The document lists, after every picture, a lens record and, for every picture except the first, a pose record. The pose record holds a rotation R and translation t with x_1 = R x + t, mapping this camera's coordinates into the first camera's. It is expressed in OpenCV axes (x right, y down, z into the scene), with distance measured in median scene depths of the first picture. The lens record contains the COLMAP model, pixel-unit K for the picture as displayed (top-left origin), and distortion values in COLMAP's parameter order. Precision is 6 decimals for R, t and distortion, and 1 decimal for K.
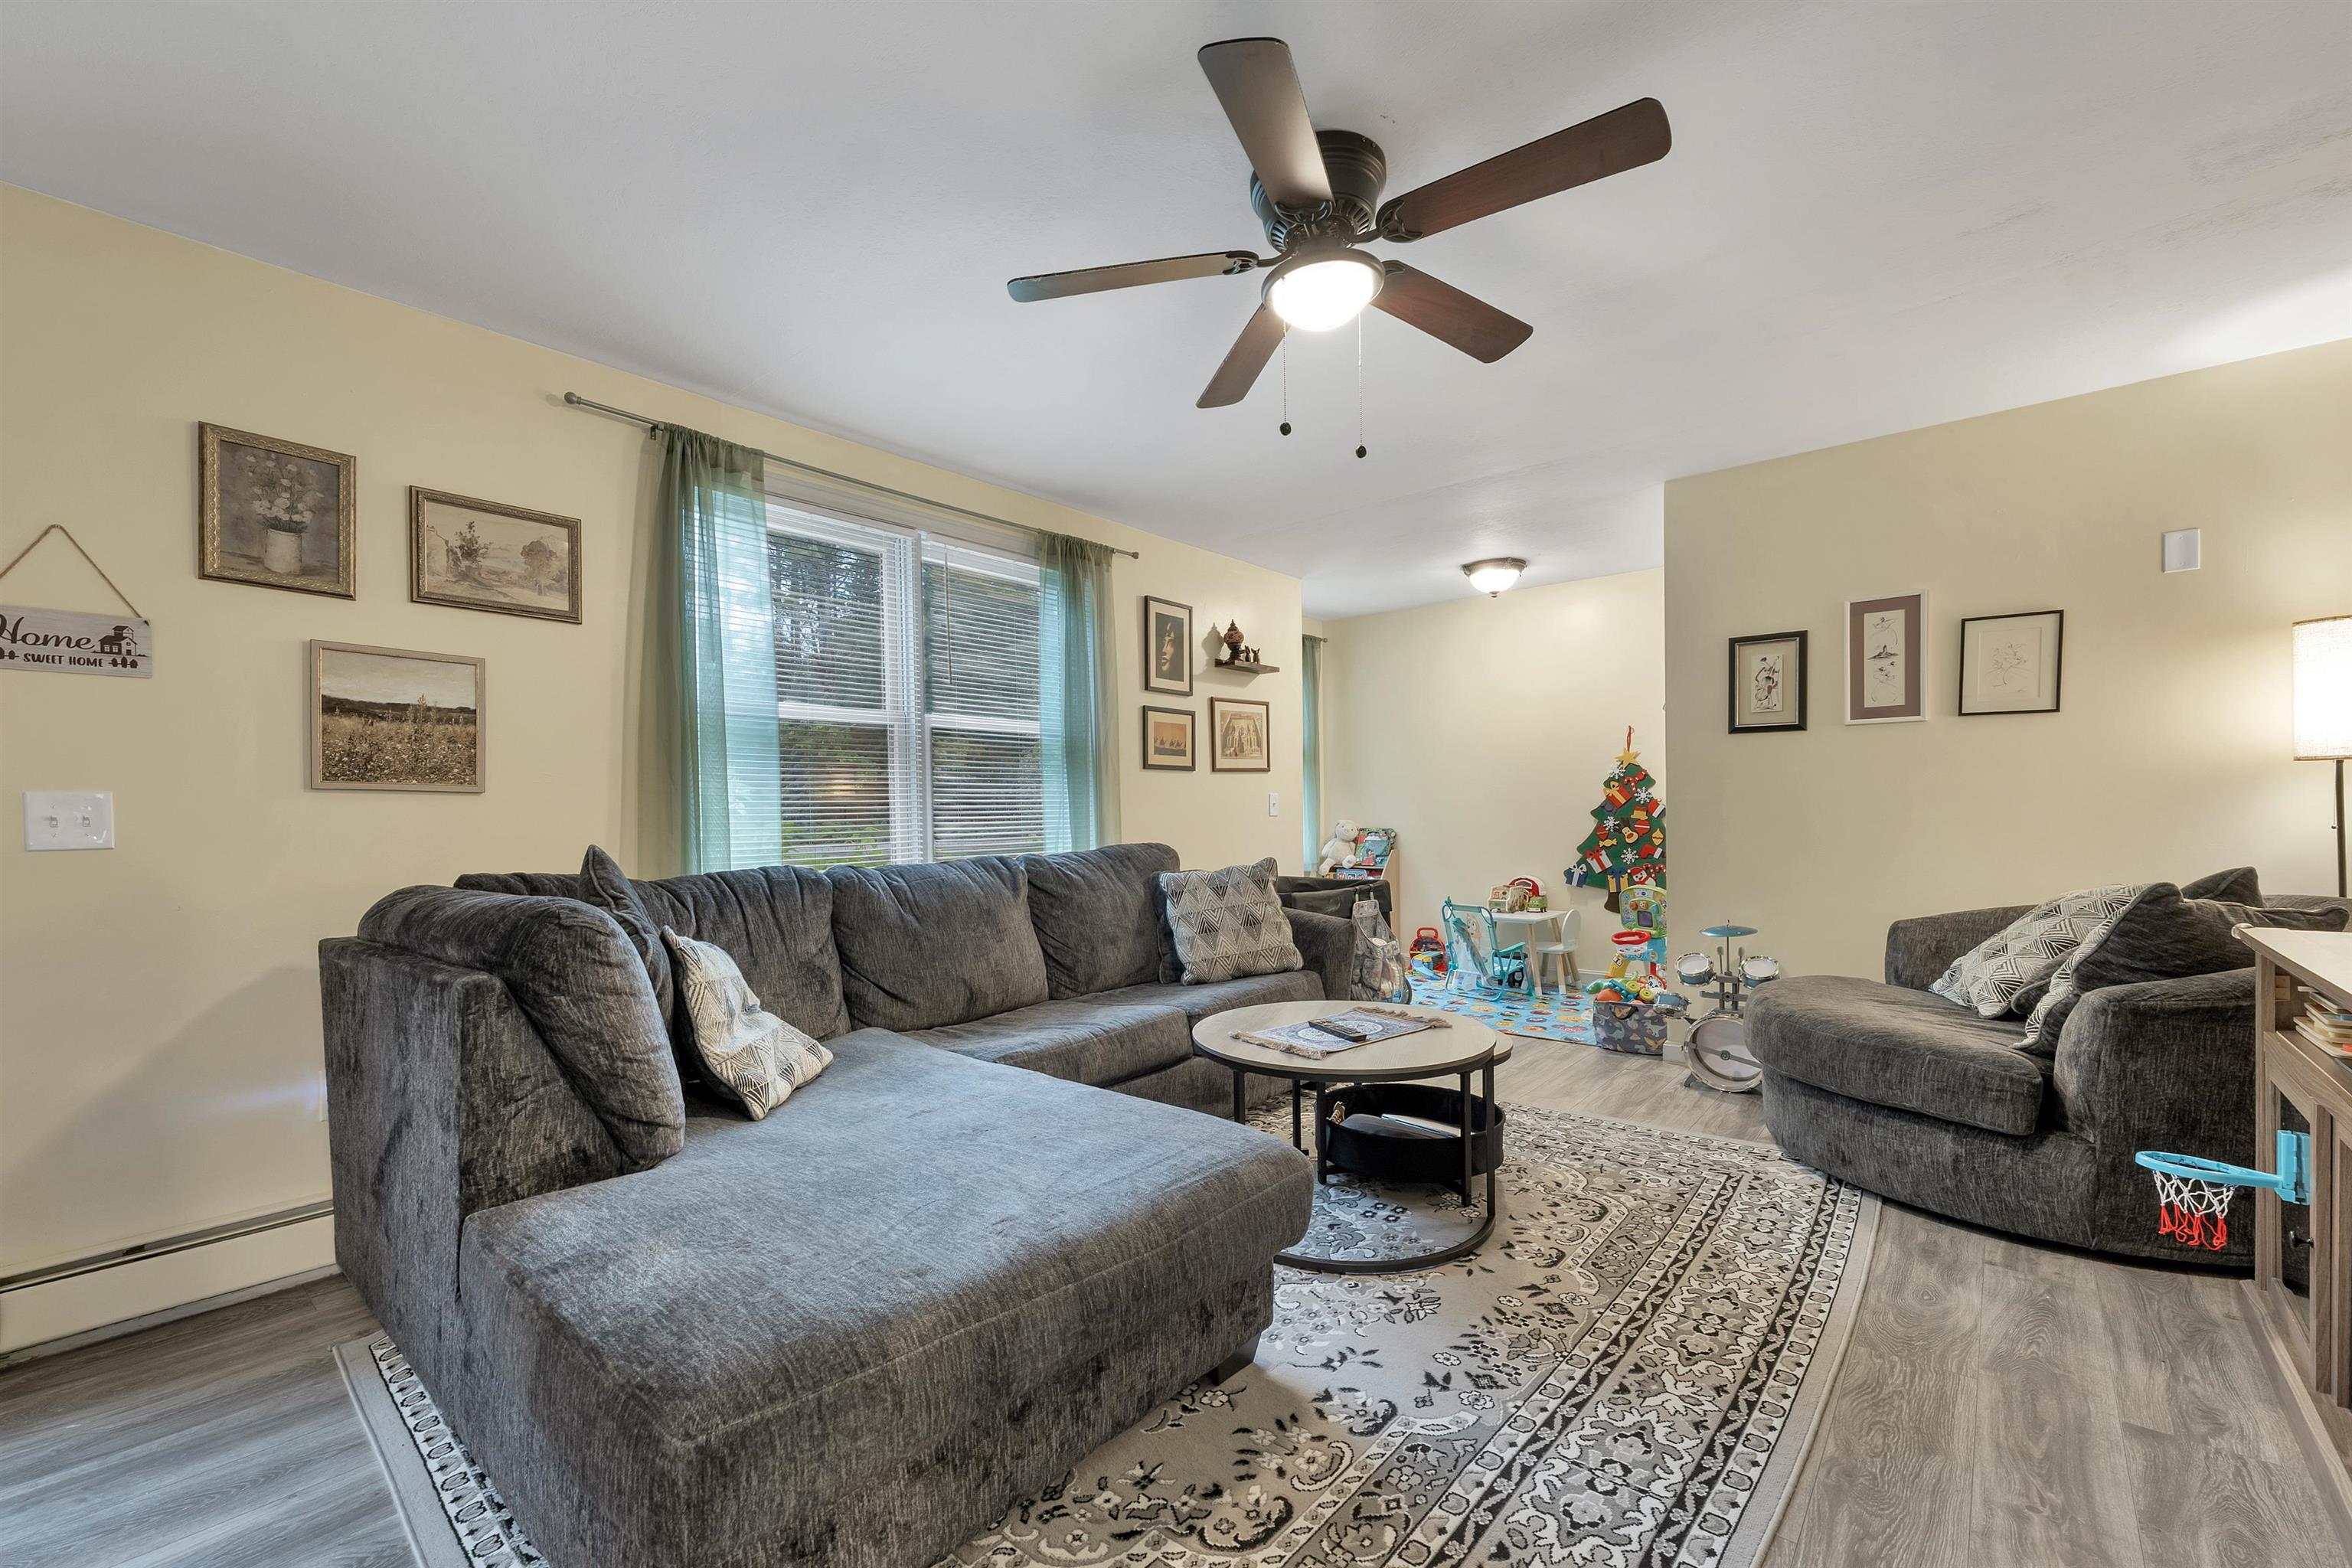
lens RADIAL K [[976.7, 0, 1166.9], [0, 976.7, 833.5], [0, 0, 1]] dist [-0.000610, 0.000068]
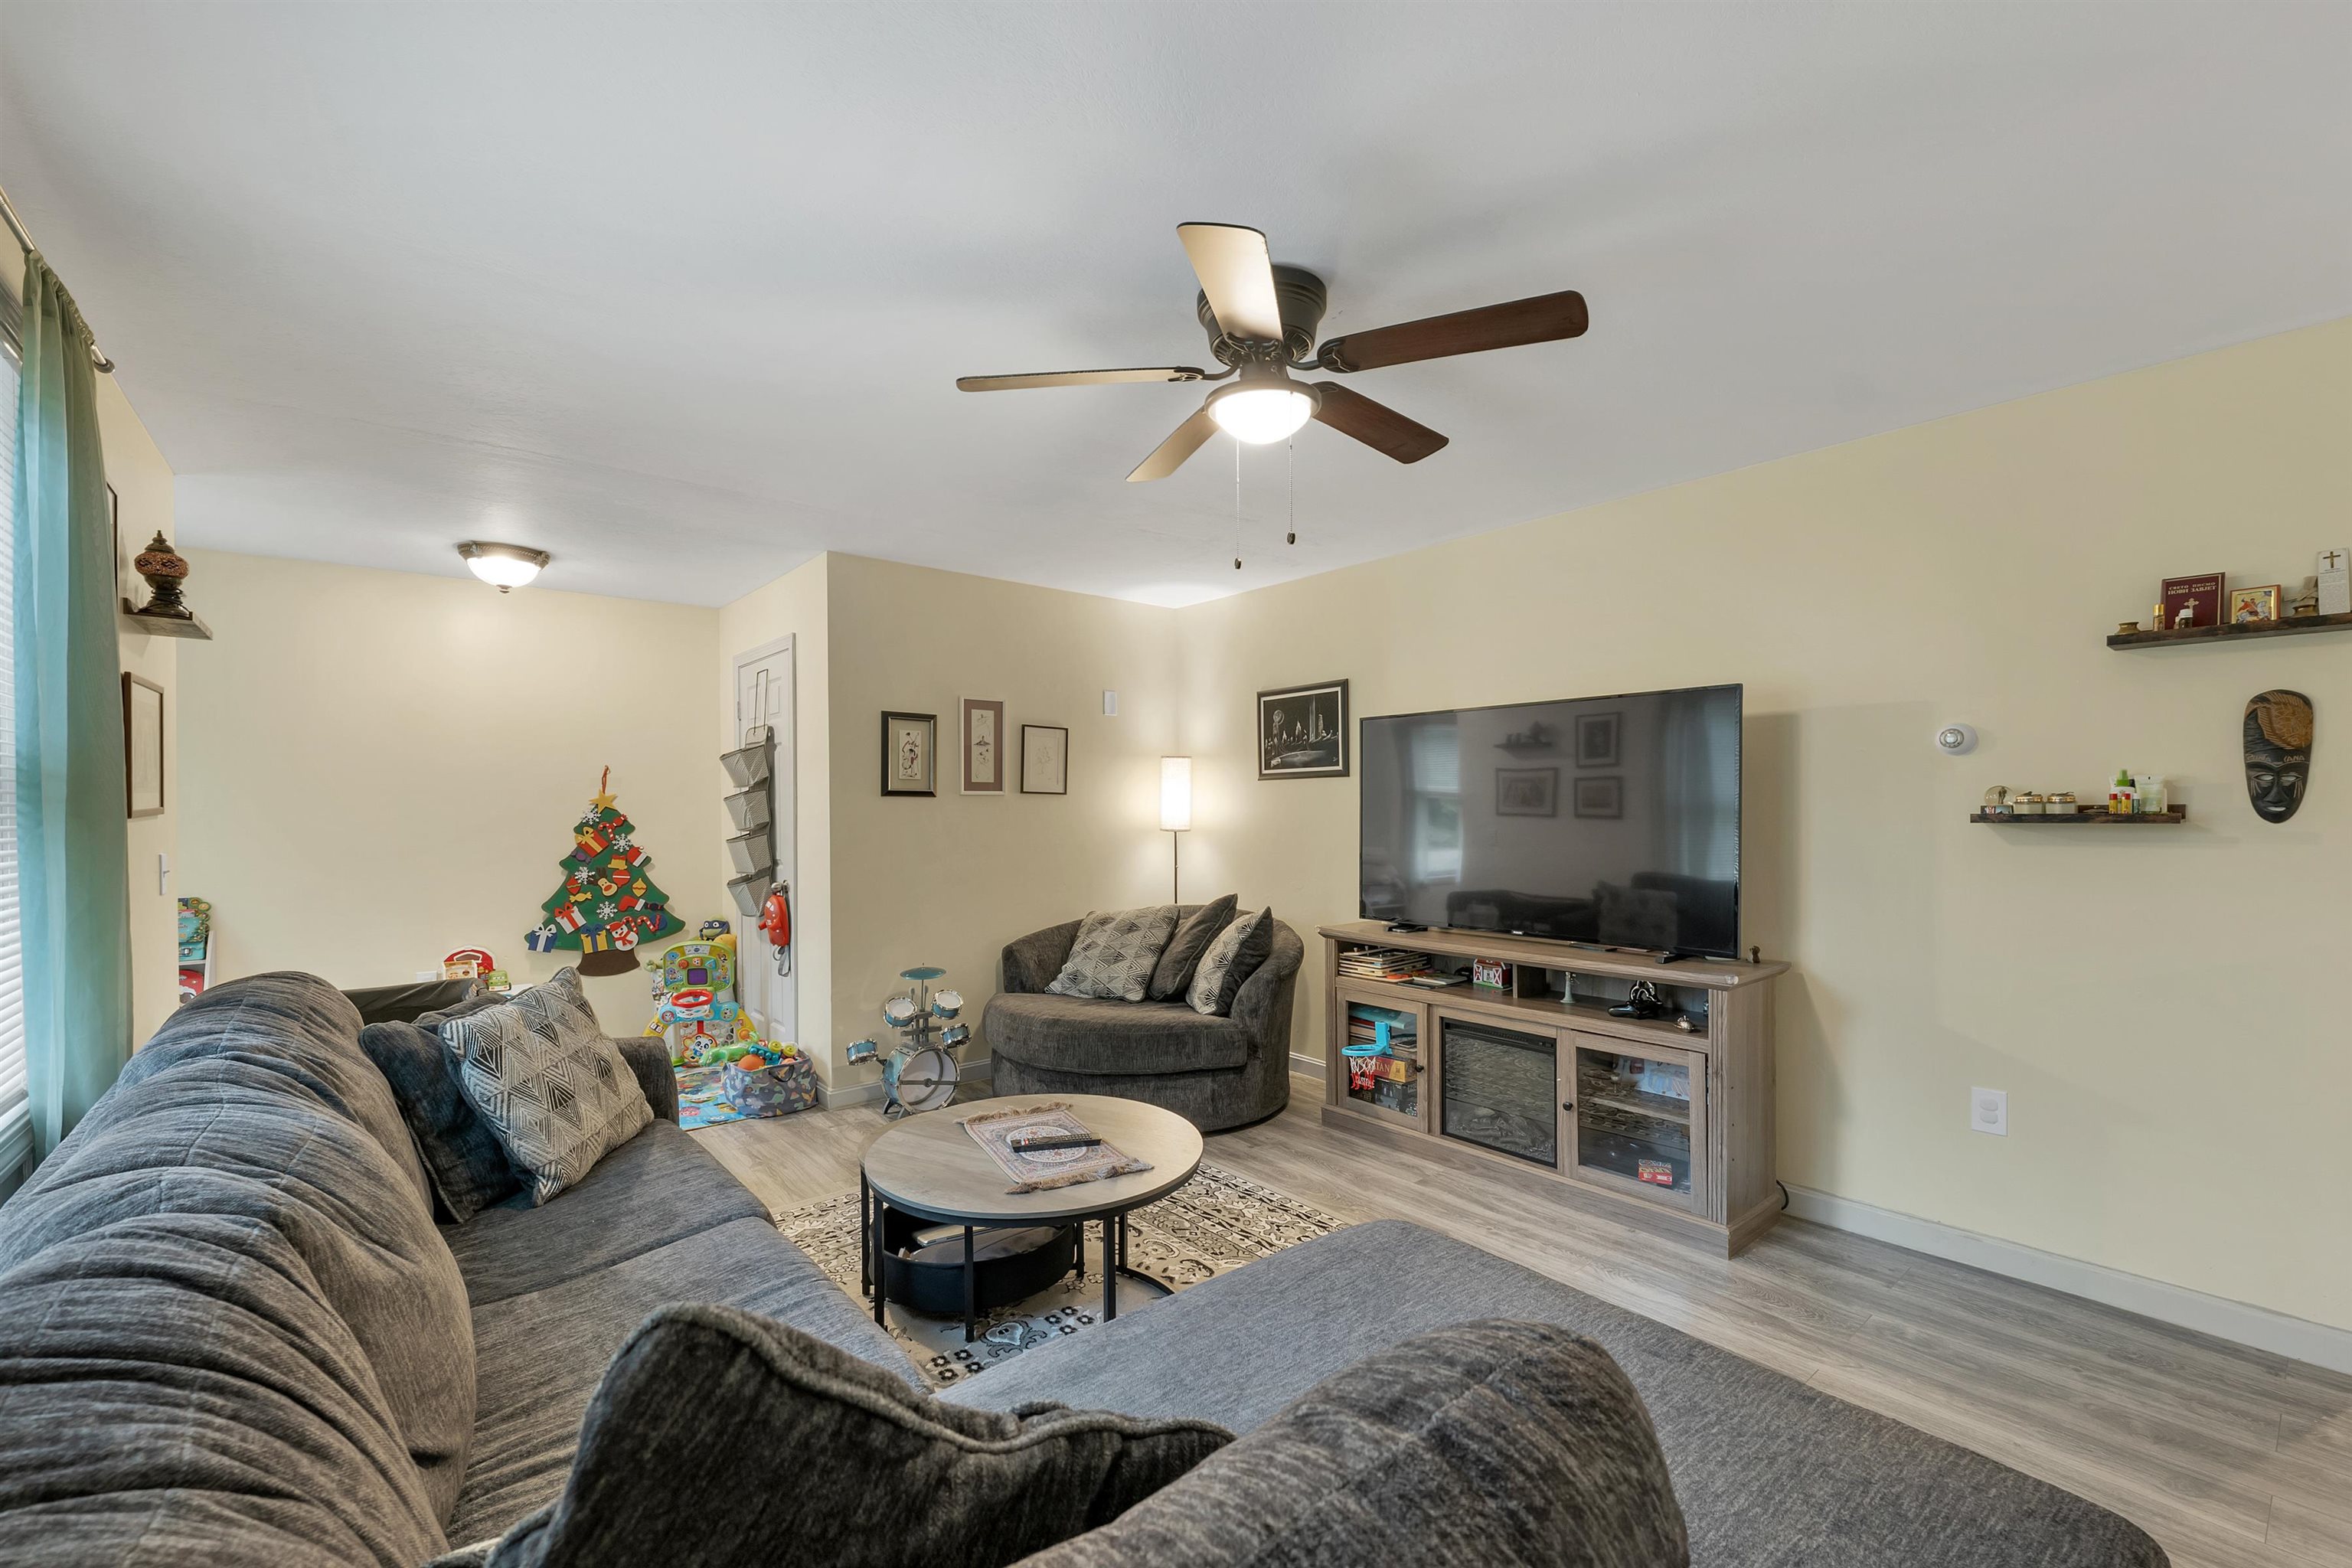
lens RADIAL K [[976.7, 0, 1166.9], [0, 976.7, 833.5], [0, 0, 1]] dist [-0.000610, 0.000068]
pose [[0.179559, -0.009944, 0.983697, -0.694313], [0.024486, 0.999684, 0.005636, -0.087950], [-0.983442, 0.023075, 0.179746, 0.728133]]
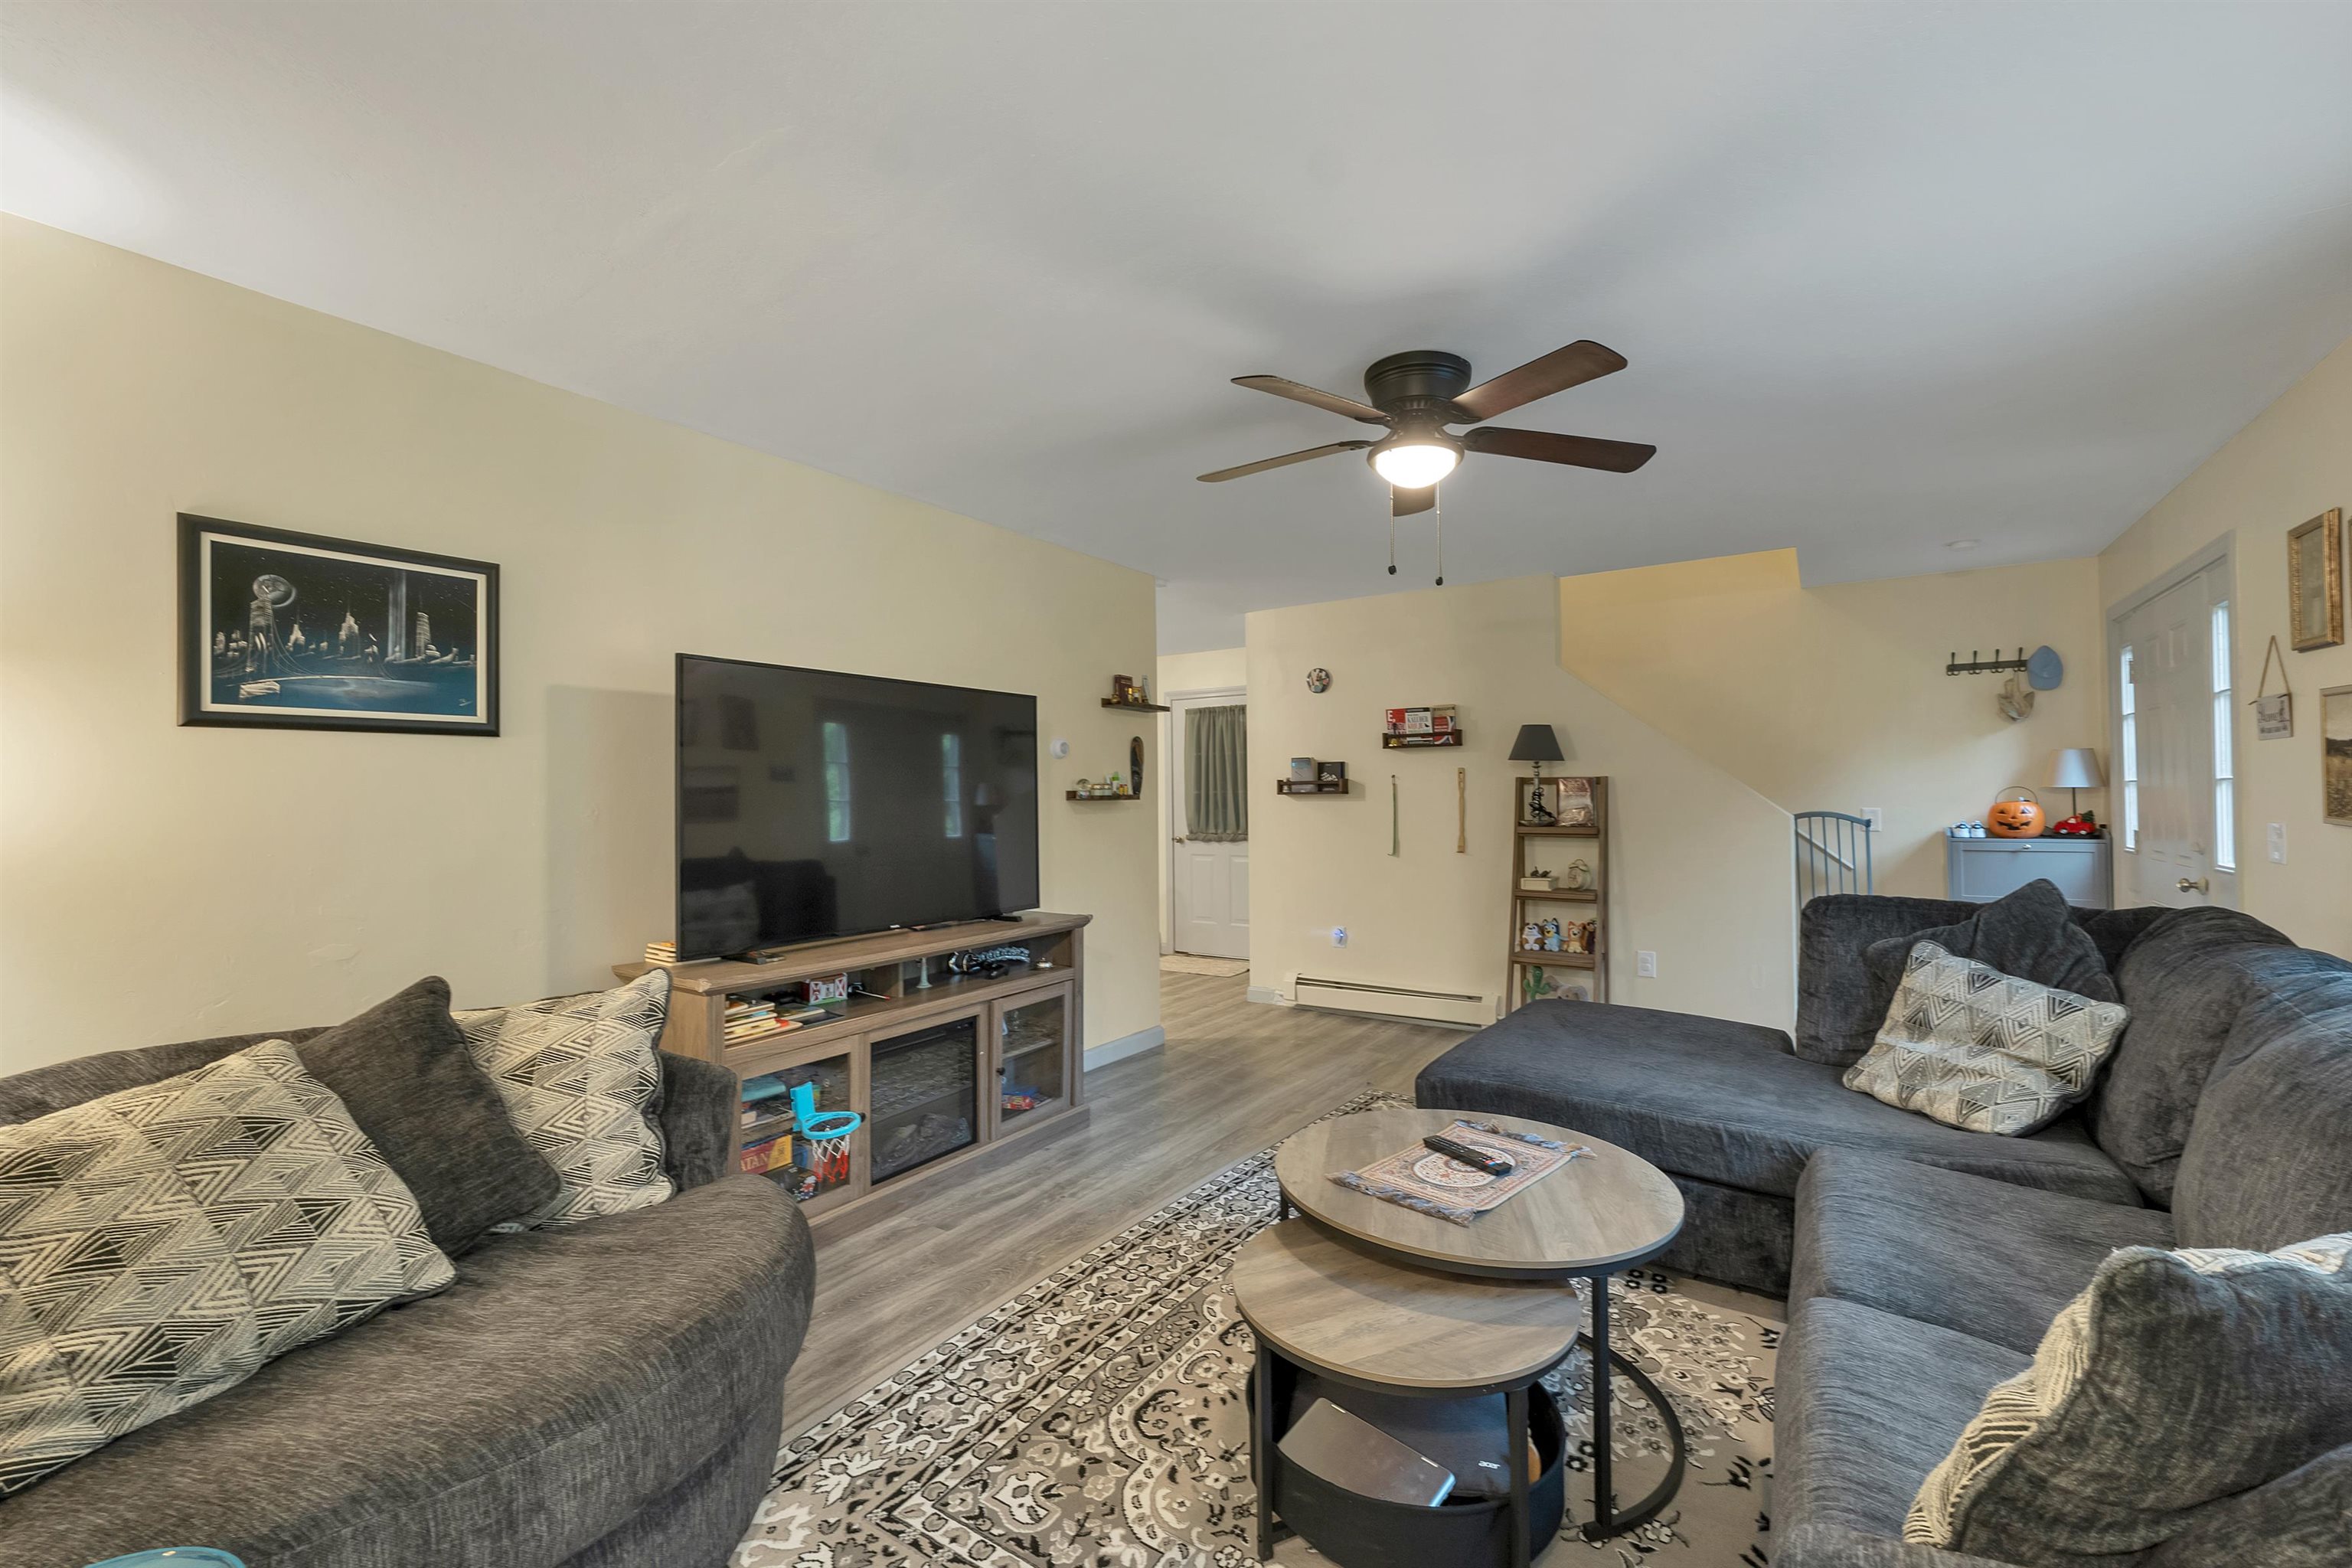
lens RADIAL K [[984.8, 0, 1173.0], [0, 984.8, 794.8], [0, 0, 1]] dist [-0.002083, 0.000024]
pose [[-0.993065, 0.025174, -0.114836, 0.499721], [0.022334, 0.999414, 0.025951, -0.123237], [0.115422, 0.023206, -0.993045, 1.769557]]
